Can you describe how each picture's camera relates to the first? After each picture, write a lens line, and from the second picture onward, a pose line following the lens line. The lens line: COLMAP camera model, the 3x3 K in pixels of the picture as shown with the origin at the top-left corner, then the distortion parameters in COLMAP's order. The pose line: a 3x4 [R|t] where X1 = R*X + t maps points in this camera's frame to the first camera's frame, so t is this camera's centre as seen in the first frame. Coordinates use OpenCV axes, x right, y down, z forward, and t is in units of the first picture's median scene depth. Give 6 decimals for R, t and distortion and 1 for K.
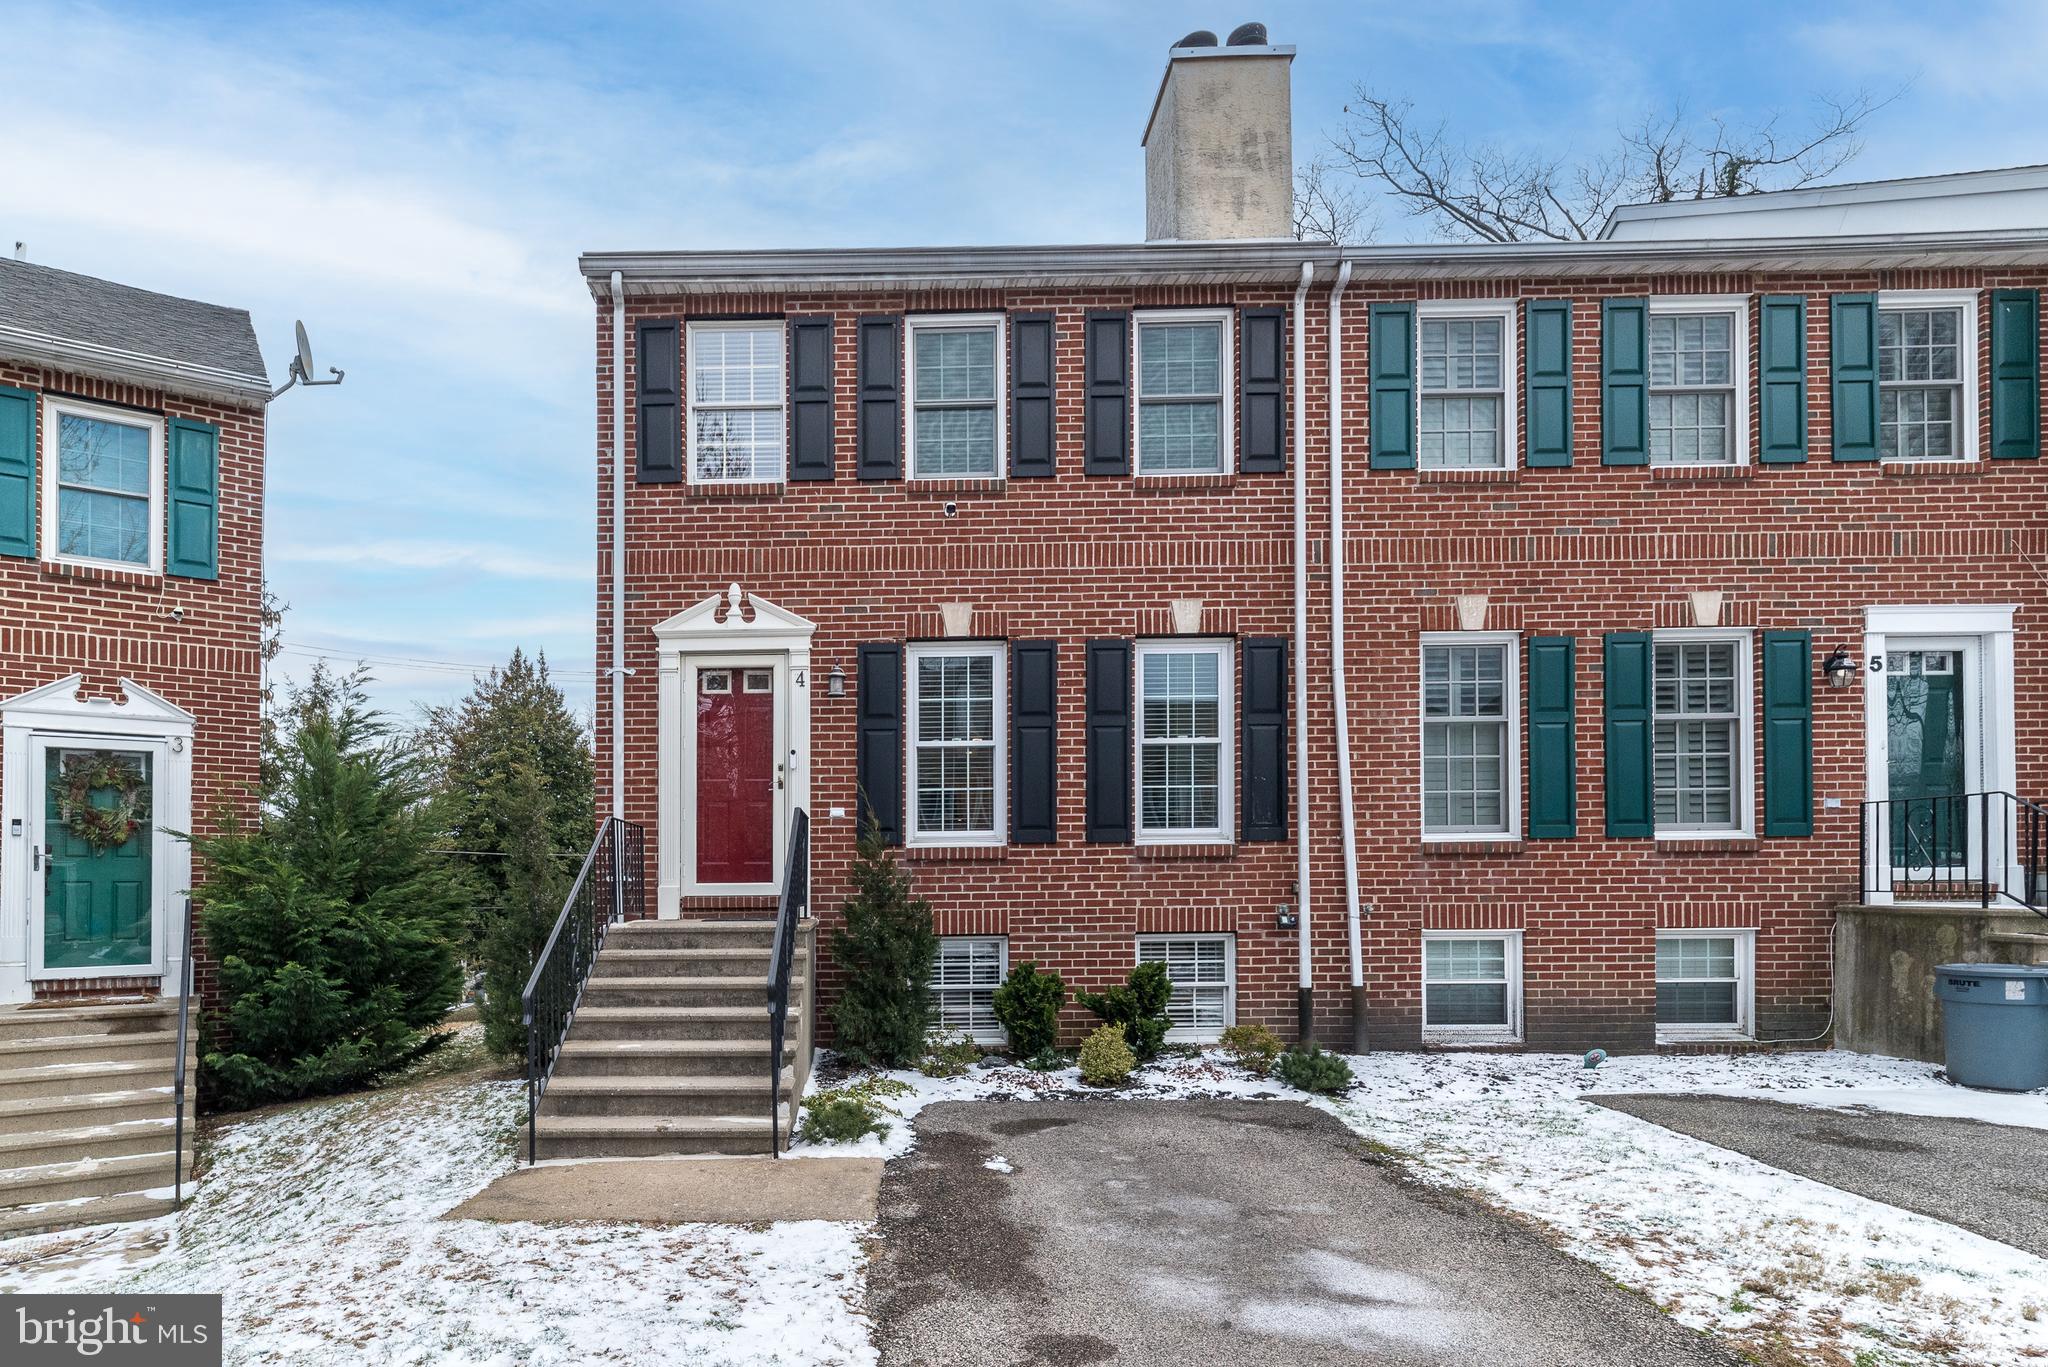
lens RADIAL K [[906.1, 0, 916.6], [0, 906.1, 851.6], [0, 0, 1]] dist [0.002869, -0.000052]
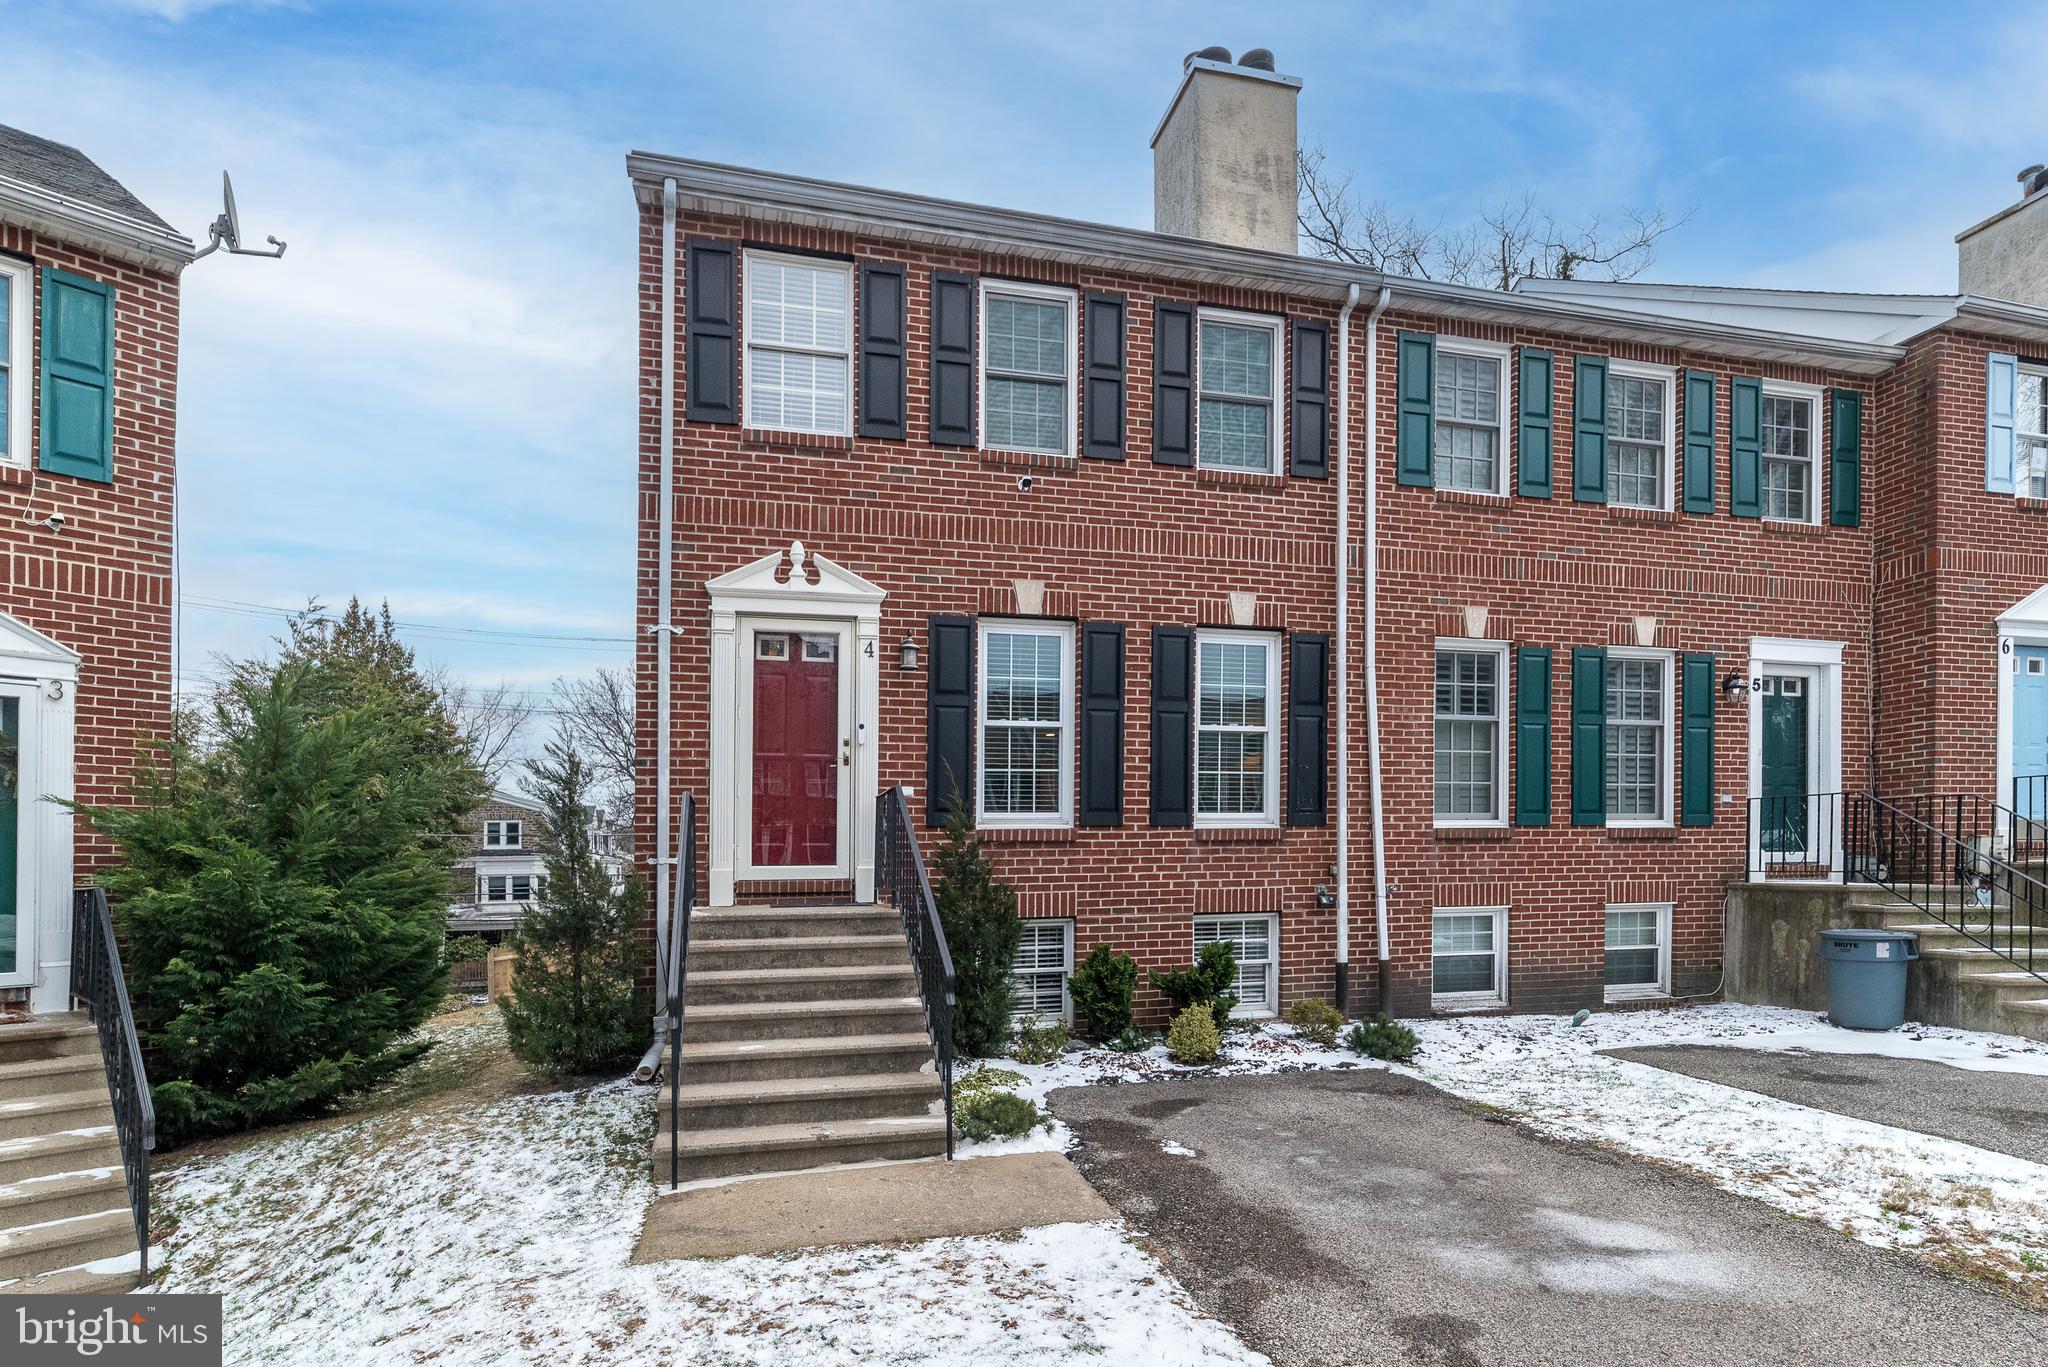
lens RADIAL K [[900.4, 0, 1014.7], [0, 900.4, 842.2], [0, 0, 1]] dist [0.002100, 0.000333]
pose [[0.972768, 0.004648, 0.231735, -0.194455], [-0.006563, 0.999950, 0.007494, 0.002099], [-0.231689, -0.008811, 0.972750, 0.053454]]
